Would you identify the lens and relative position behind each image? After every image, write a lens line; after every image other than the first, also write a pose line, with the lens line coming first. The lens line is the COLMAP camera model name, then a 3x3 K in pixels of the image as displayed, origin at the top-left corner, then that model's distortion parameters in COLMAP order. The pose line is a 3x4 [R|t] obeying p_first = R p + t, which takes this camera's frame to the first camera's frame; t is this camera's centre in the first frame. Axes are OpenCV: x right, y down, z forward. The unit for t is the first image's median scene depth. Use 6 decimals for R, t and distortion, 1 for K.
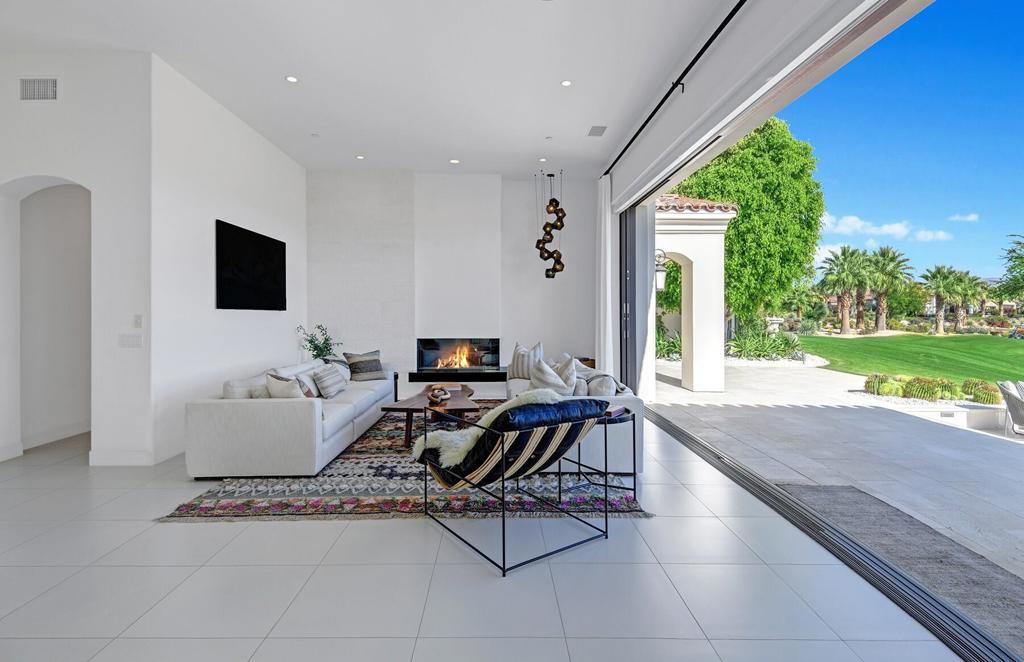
lens RADIAL K [[479.9, 0, 481.2], [0, 479.9, 297.0], [0, 0, 1]] dist [0.027569, -0.000002]
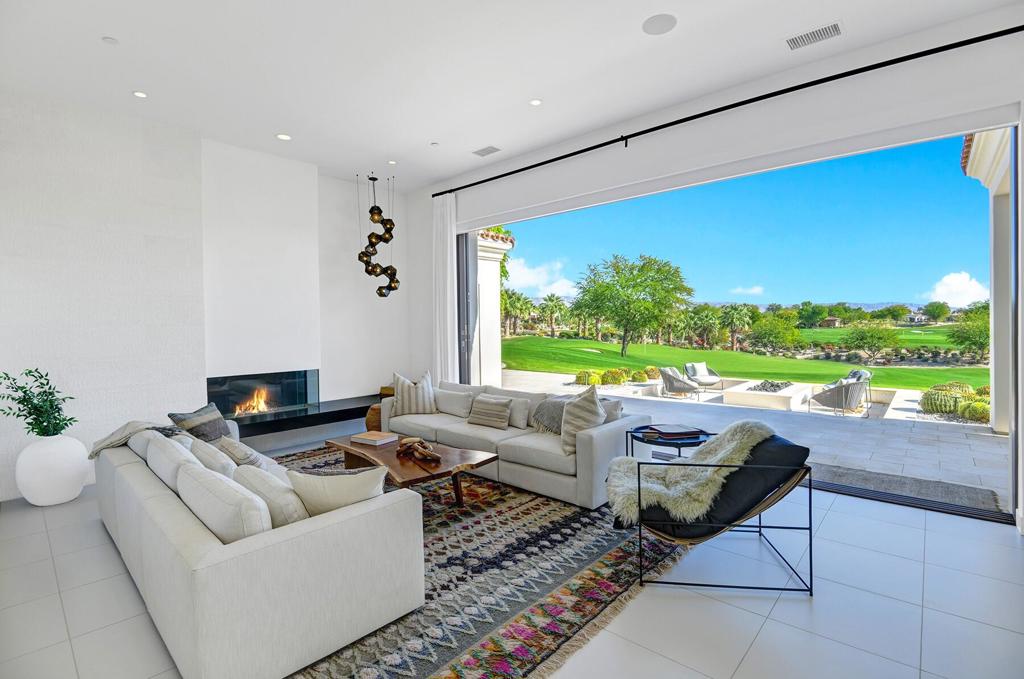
lens RADIAL K [[472.5, 0, 506.7], [0, 472.5, 339.9], [0, 0, 1]] dist [-0.045116, -0.001927]
pose [[0.683746, -0.038893, 0.728683, -0.332426], [-0.013201, 0.997756, 0.065641, -0.019451], [-0.729601, -0.054501, 0.681698, 0.228745]]
